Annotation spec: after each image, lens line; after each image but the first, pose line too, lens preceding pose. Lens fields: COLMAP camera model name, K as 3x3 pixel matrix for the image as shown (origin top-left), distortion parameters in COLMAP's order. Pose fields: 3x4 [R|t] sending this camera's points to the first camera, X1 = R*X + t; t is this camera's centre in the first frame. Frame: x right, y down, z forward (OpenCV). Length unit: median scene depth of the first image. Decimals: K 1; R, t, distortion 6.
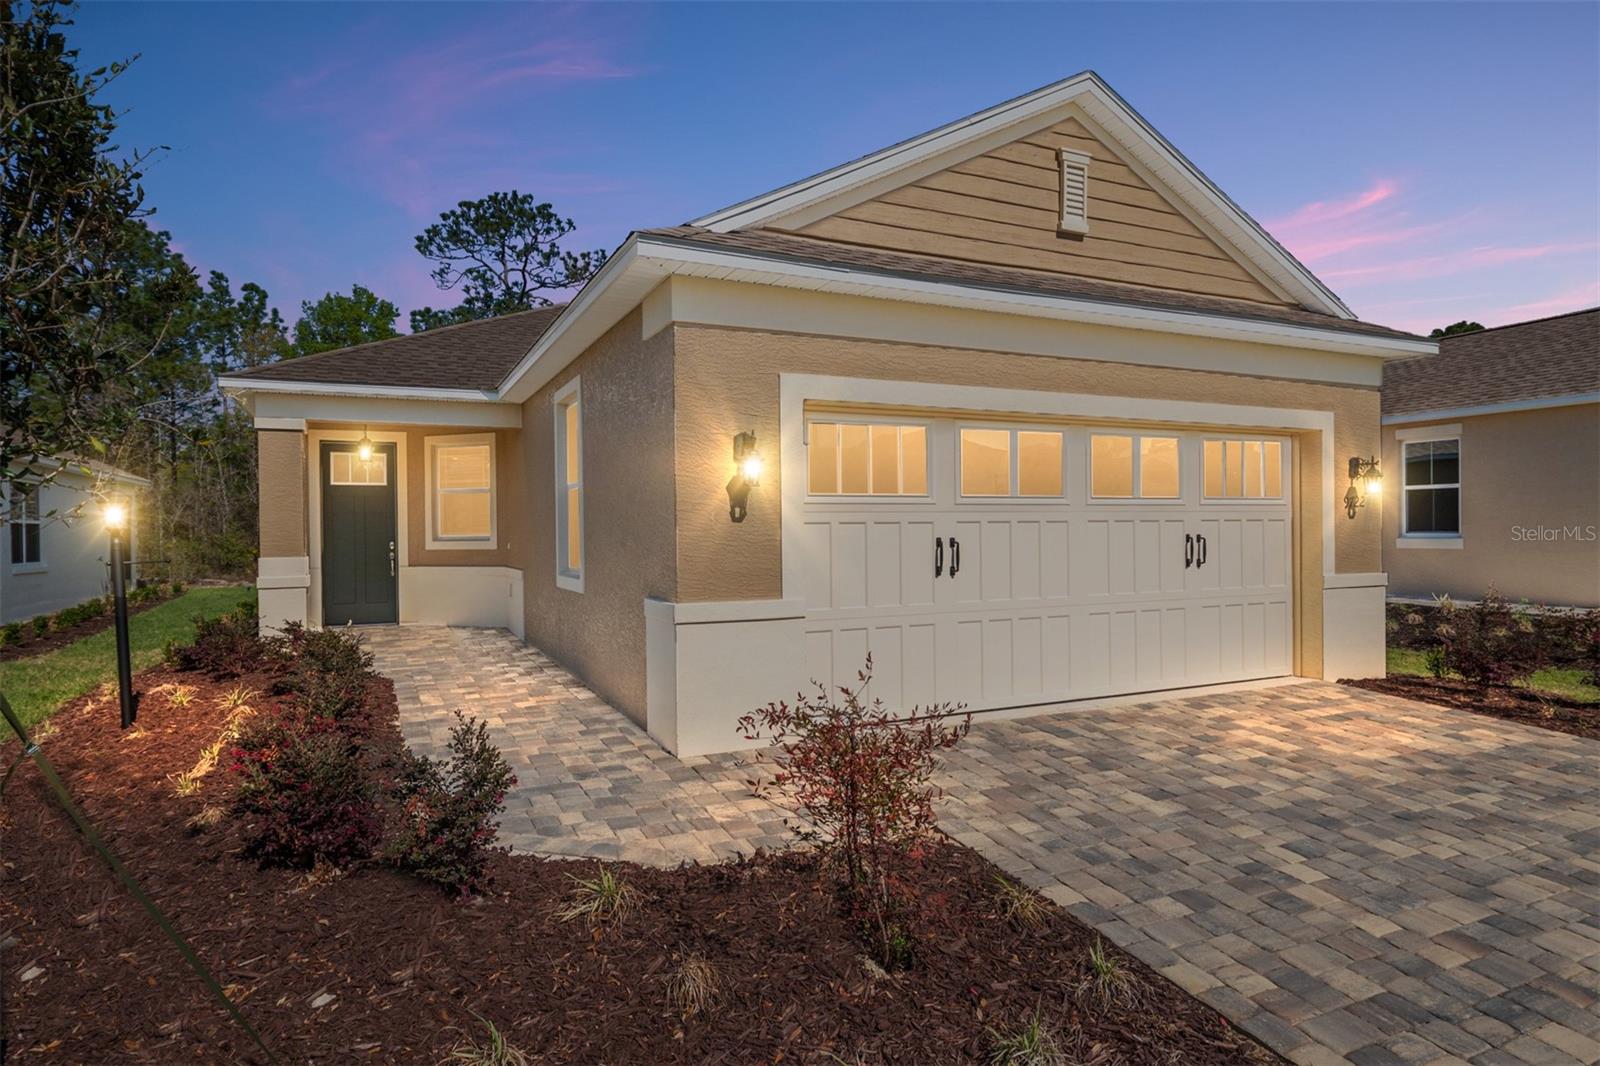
lens RADIAL K [[910.5, 0, 797.4], [0, 910.5, 537.3], [0, 0, 1]] dist [0.022485, -0.026931]
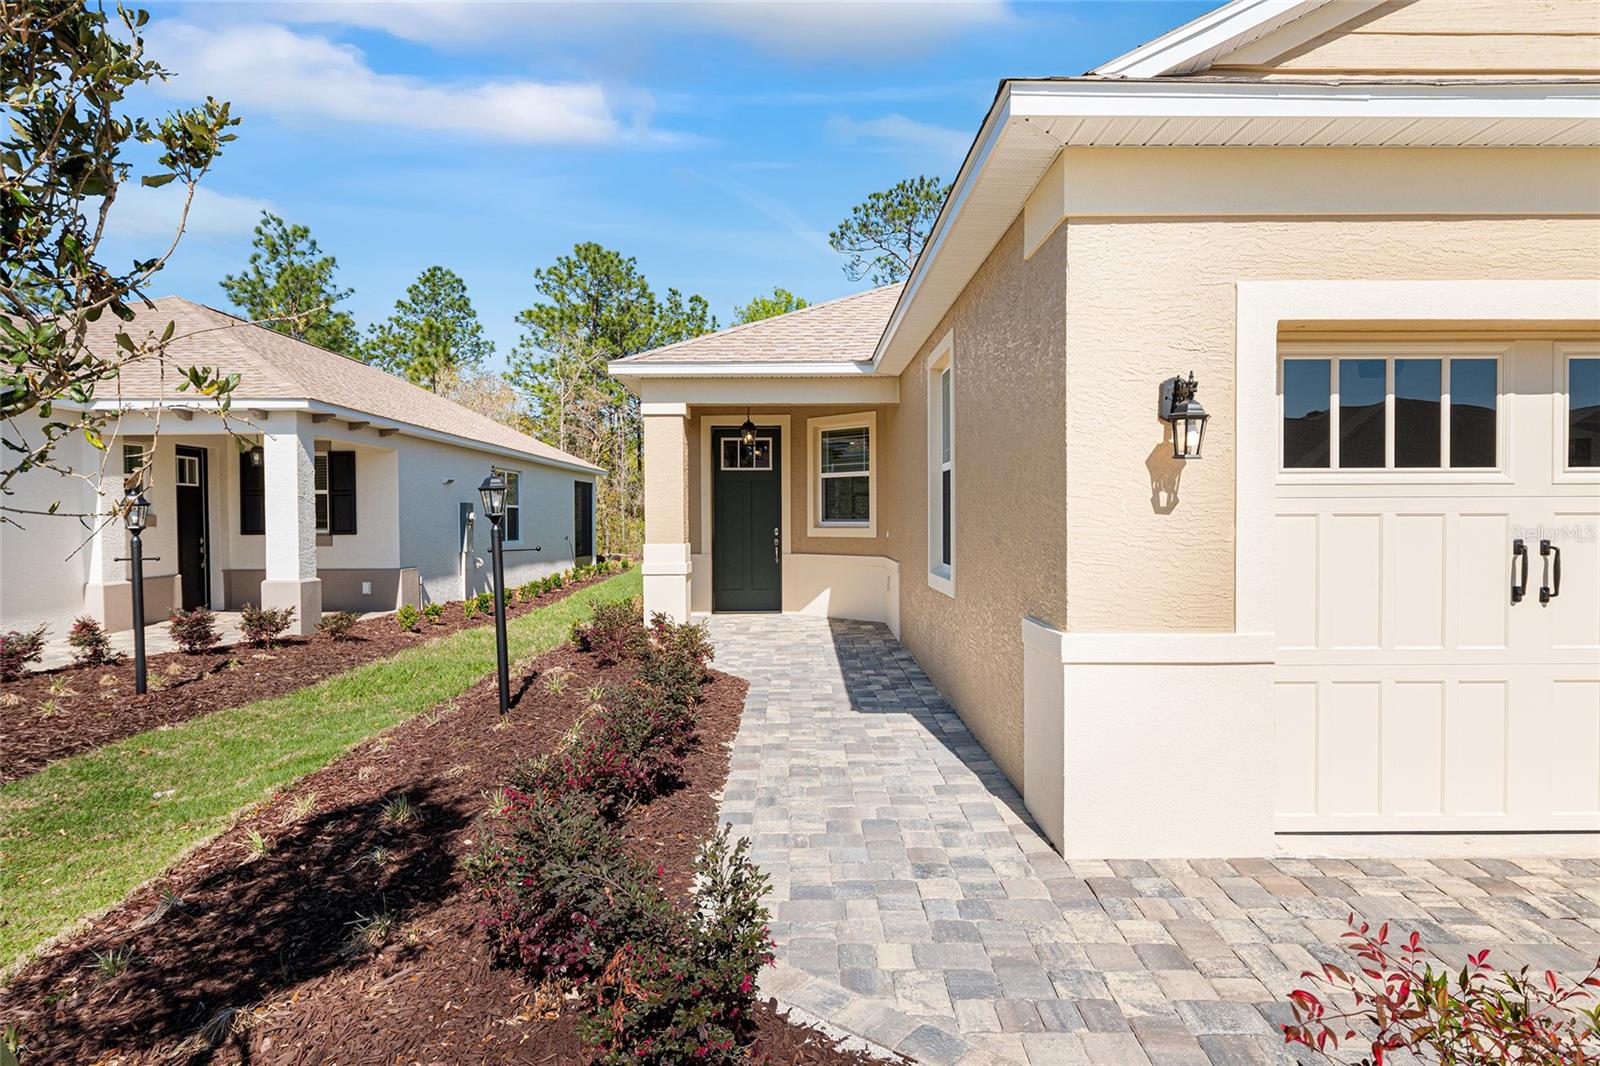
lens RADIAL K [[910.5, 0, 797.4], [0, 910.5, 537.3], [0, 0, 1]] dist [0.022485, -0.026931]
pose [[0.905831, 0.015708, -0.423349, -0.020310], [-0.008224, 0.999776, 0.019499, -0.008134], [0.423560, -0.014181, 0.905757, 0.229569]]
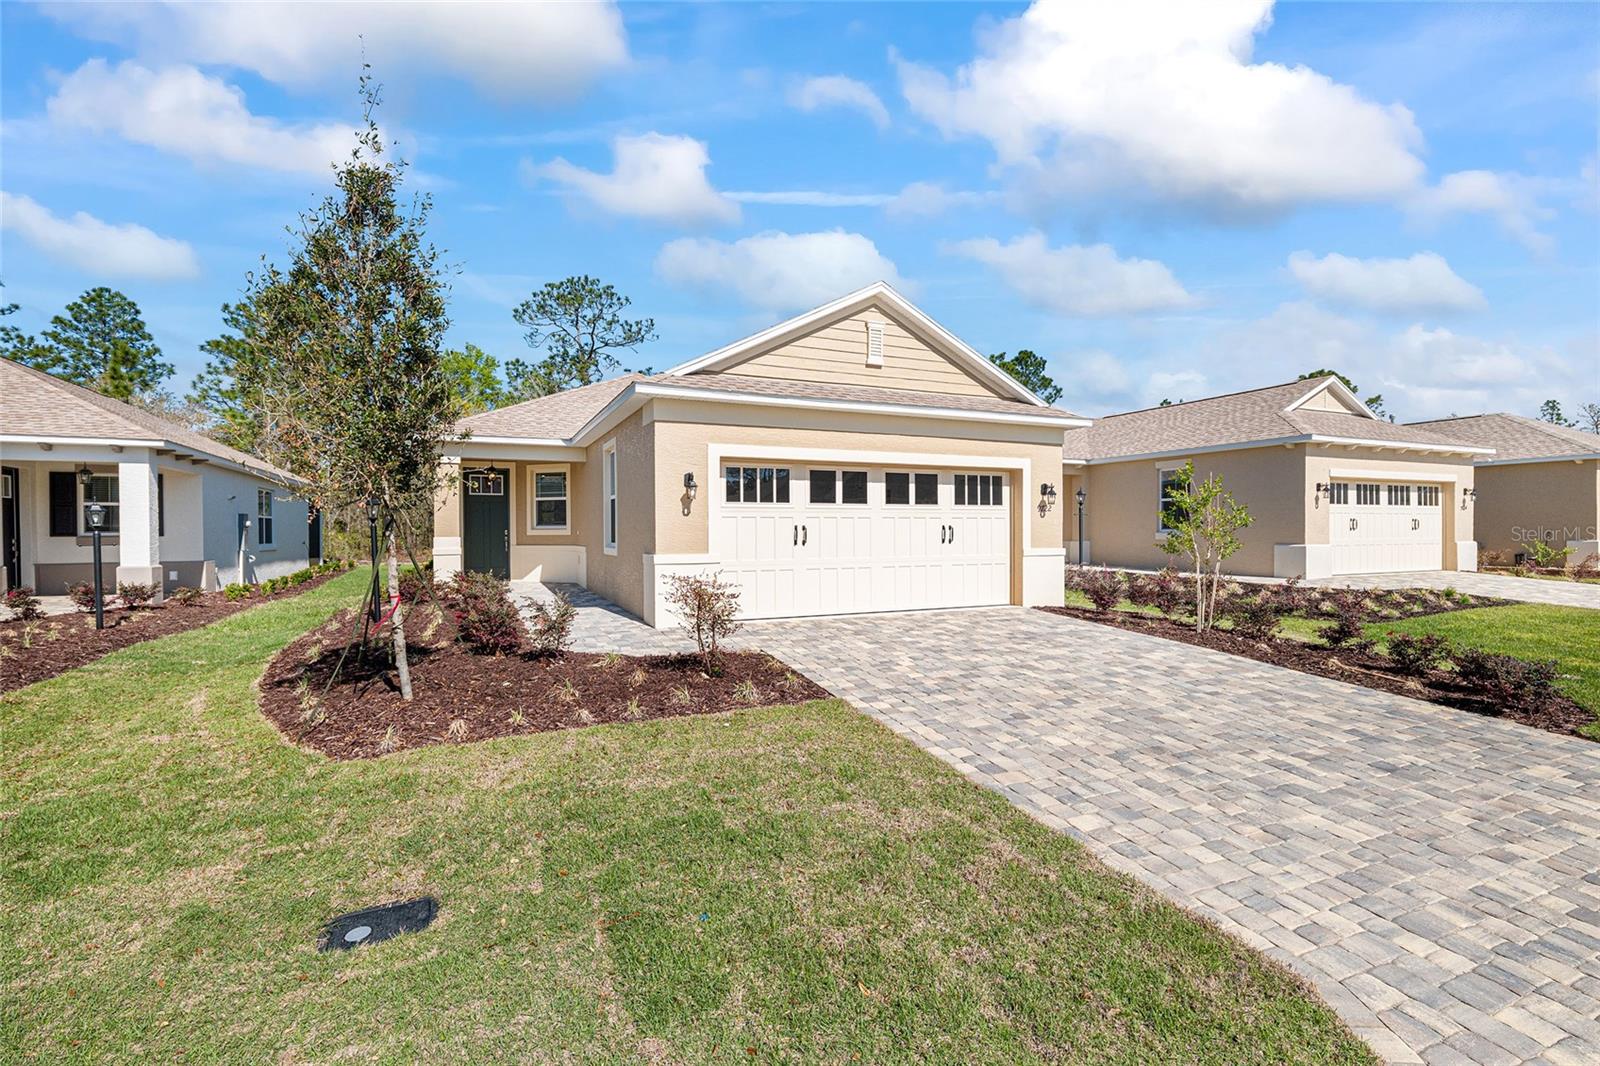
lens RADIAL K [[732.8, 0, 797.0], [0, 732.8, 537.9], [0, 0, 1]] dist [-0.000782, -0.000082]
pose [[0.999791, 0.006481, -0.019381, 0.173545], [-0.006429, 0.999975, 0.002793, 0.021168], [0.019399, -0.002668, 0.999808, -0.519849]]
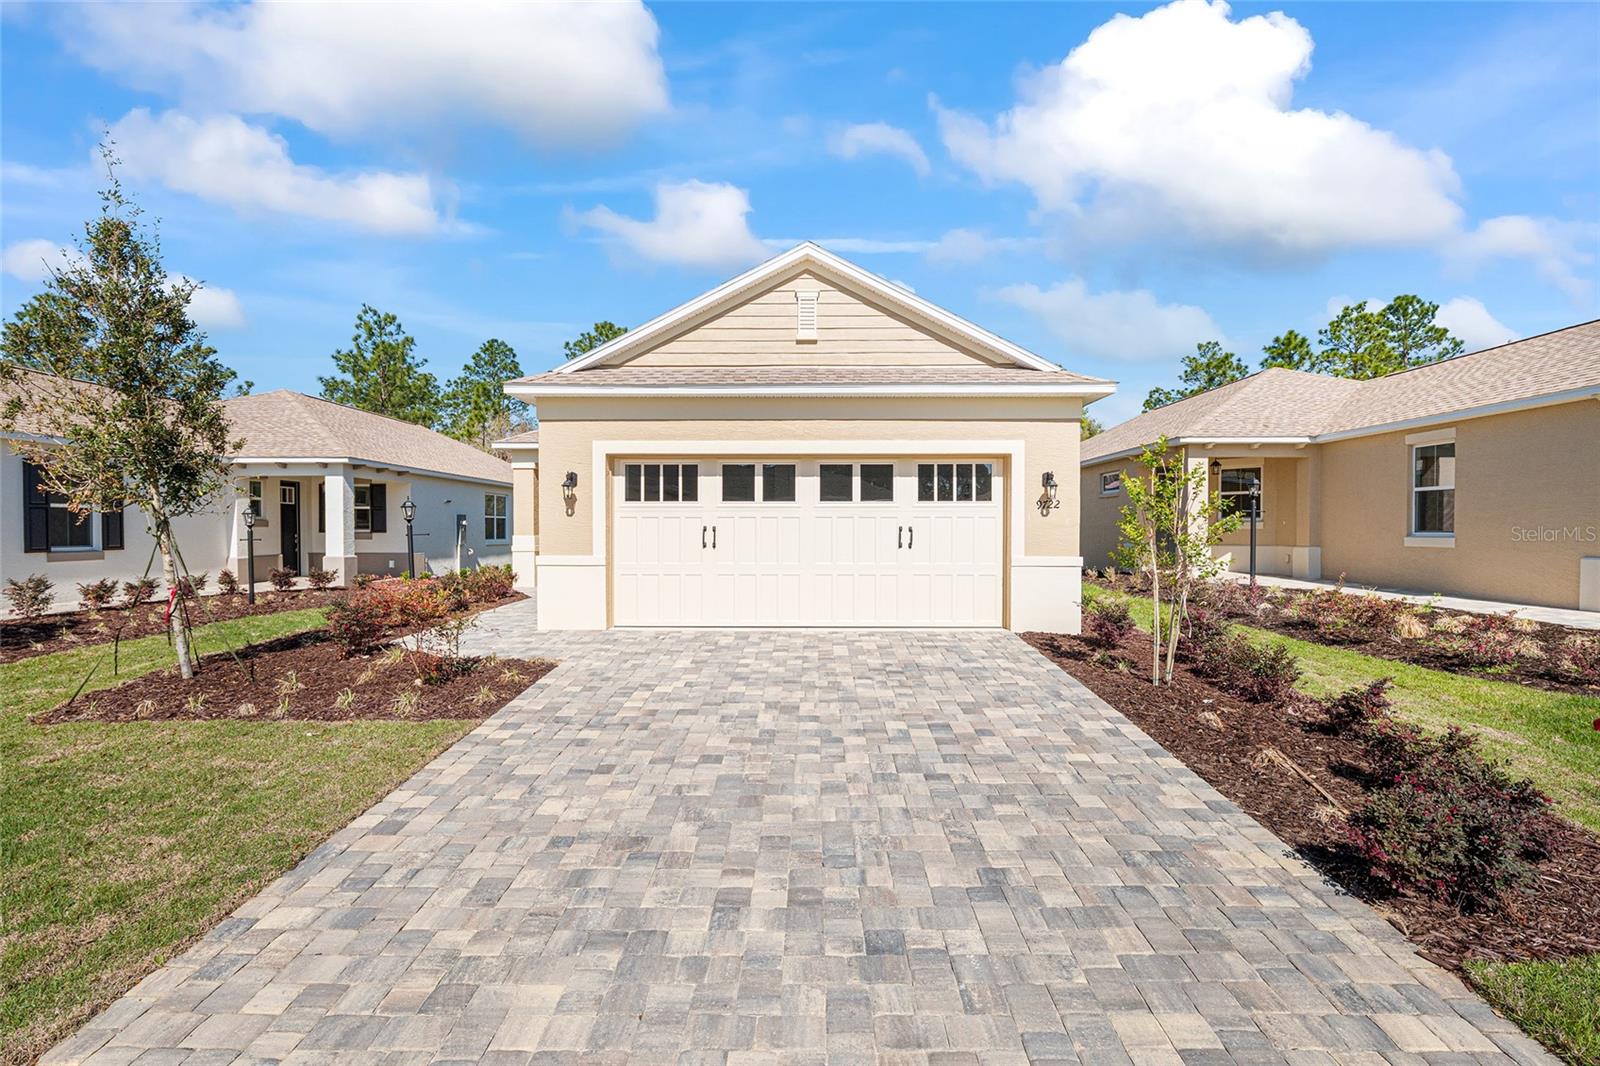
lens RADIAL K [[743.1, 0, 788.6], [0, 743.1, 537.8], [0, 0, 1]] dist [-0.000636, -0.000090]
pose [[0.896467, 0.015848, -0.442828, 0.868889], [-0.013025, 0.999871, 0.009416, 0.006987], [0.442920, -0.002673, 0.896557, -0.202923]]
